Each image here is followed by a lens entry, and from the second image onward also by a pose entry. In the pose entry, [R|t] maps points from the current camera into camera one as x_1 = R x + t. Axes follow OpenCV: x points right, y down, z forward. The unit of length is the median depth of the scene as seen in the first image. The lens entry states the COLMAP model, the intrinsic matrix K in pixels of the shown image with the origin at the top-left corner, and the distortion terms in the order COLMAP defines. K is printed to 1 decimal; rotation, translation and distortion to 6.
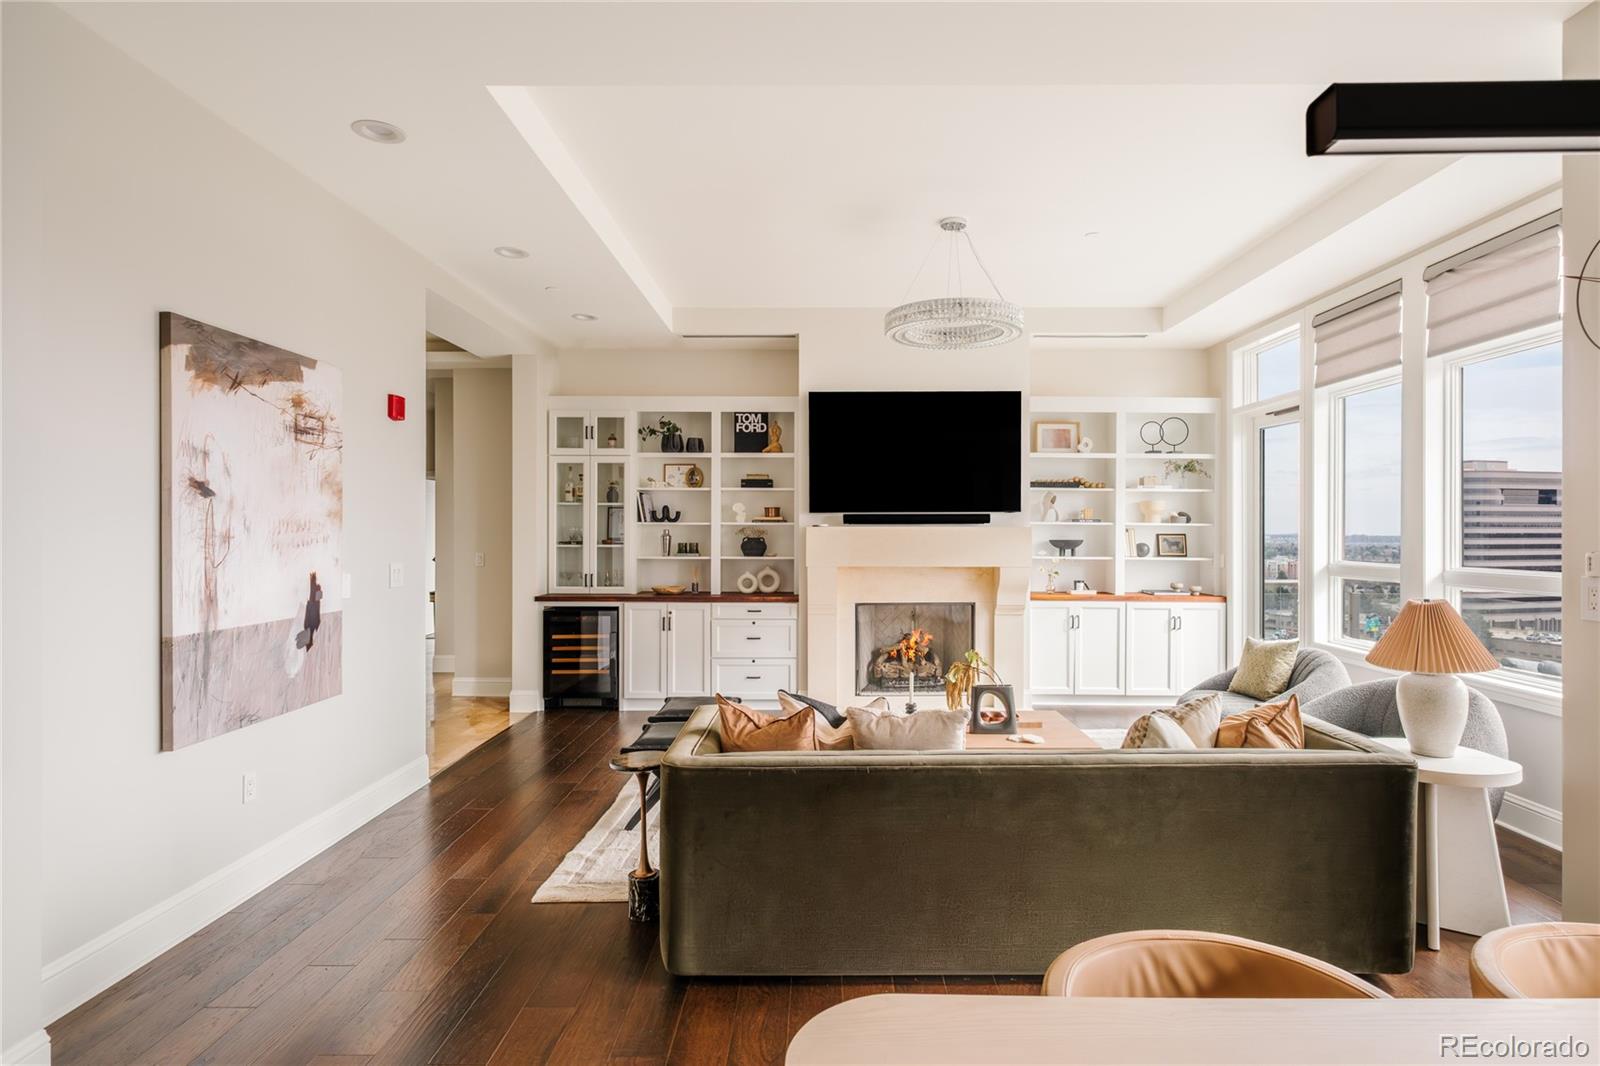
lens RADIAL K [[856.9, 0, 800.0], [0, 856.9, 533.0], [0, 0, 1]] dist [-0.001318, -0.000443]
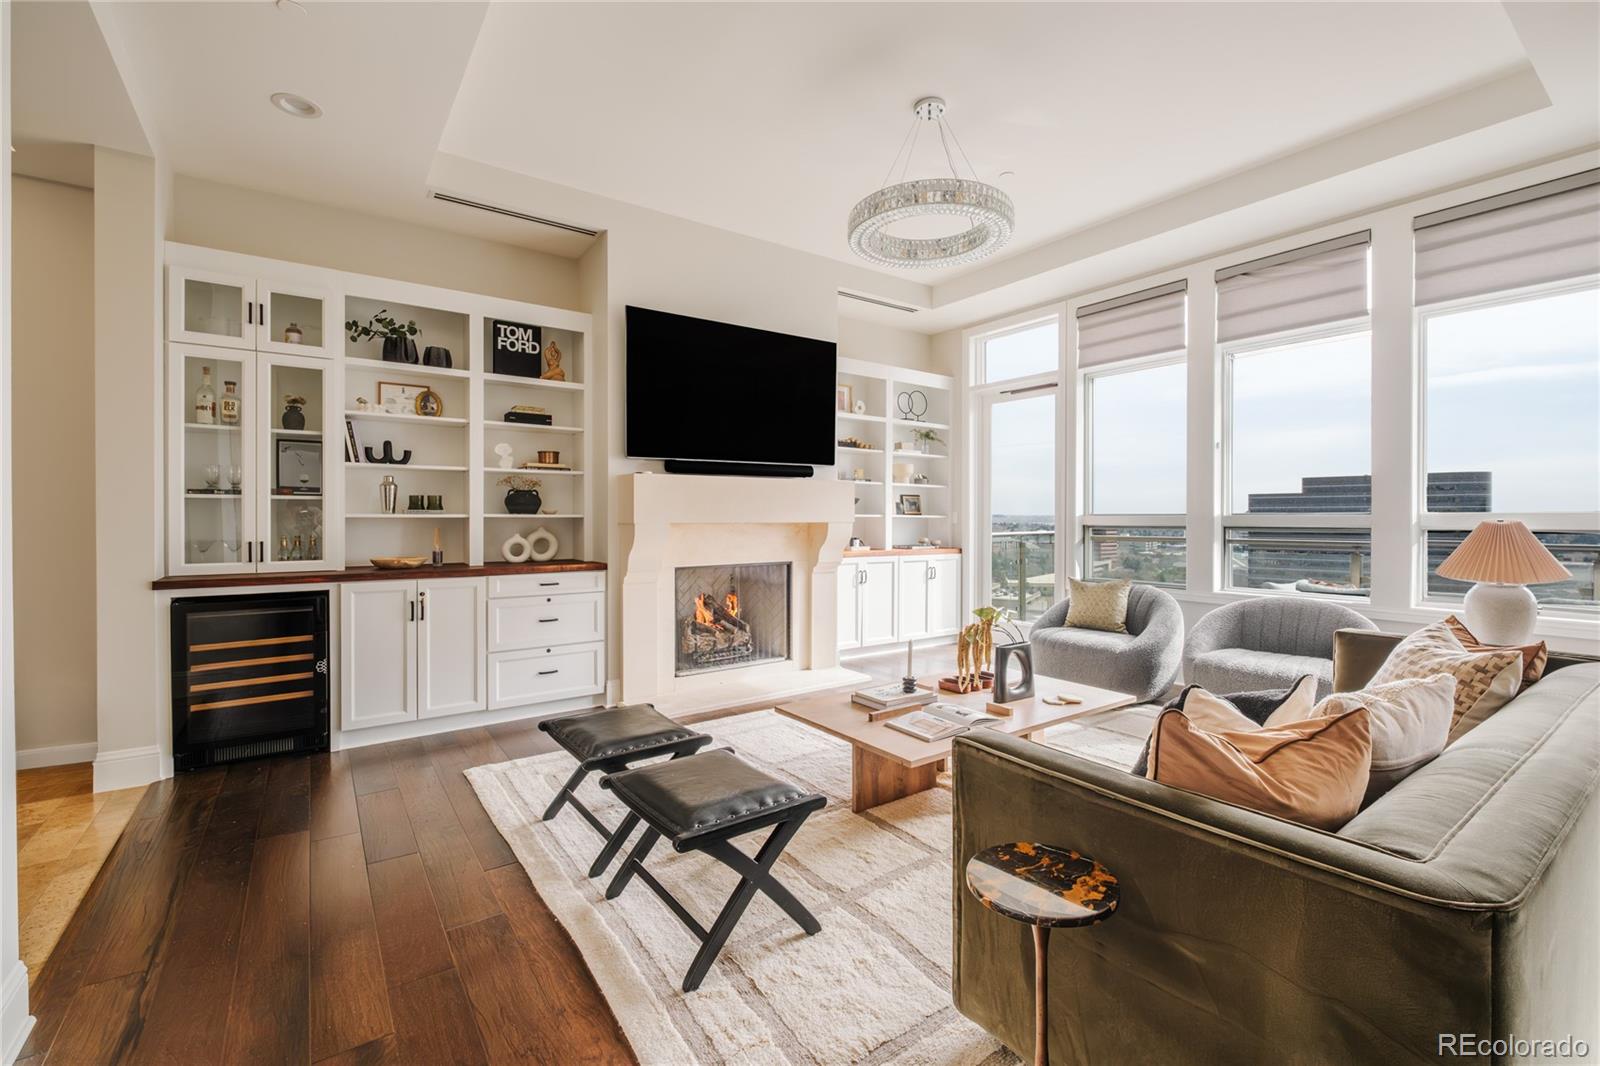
lens RADIAL K [[702.2, 0, 803.2], [0, 702.2, 519.4], [0, 0, 1]] dist [-0.000730, -0.000403]
pose [[0.796720, -0.002849, 0.604342, -0.237544], [0.001535, 0.999995, 0.002691, 0.031102], [-0.604347, -0.001217, 0.796720, 0.355353]]
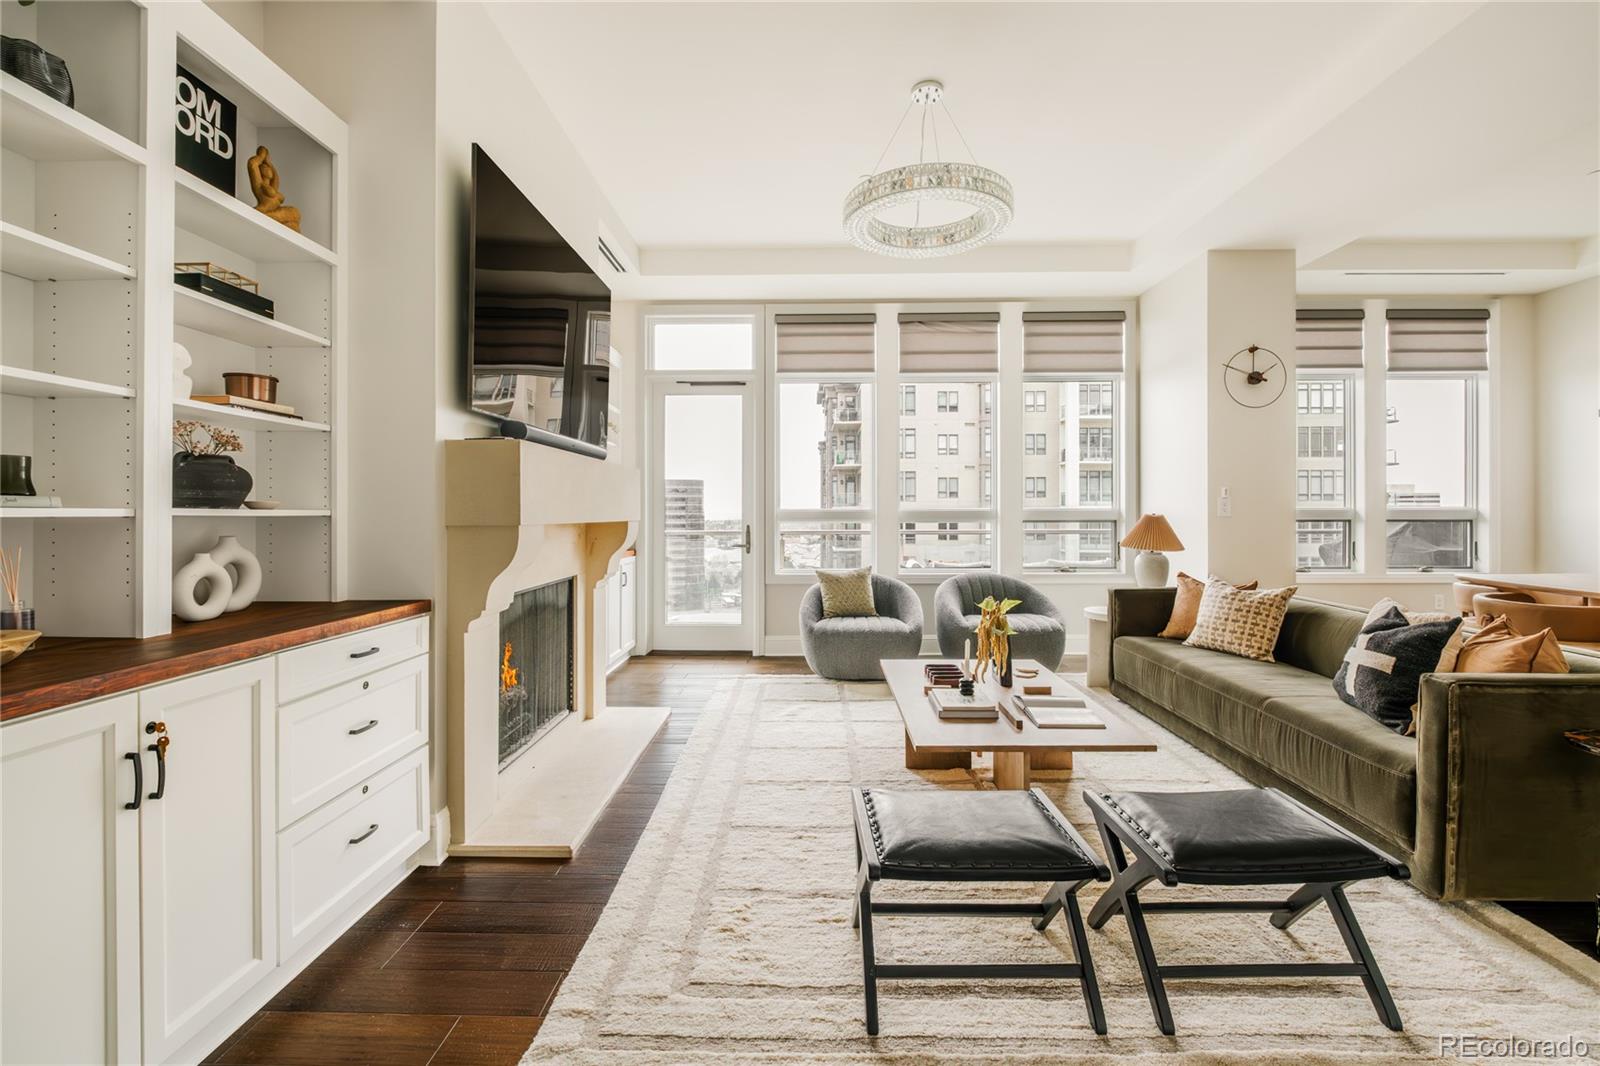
lens RADIAL K [[699.5, 0, 801.0], [0, 699.5, 515.5], [0, 0, 1]] dist [-0.023951, -0.000163]
pose [[-0.022551, -0.001102, 0.999745, -0.336635], [0.008342, 0.999964, 0.001291, 0.032291], [-0.999711, 0.008369, -0.022541, 0.783395]]
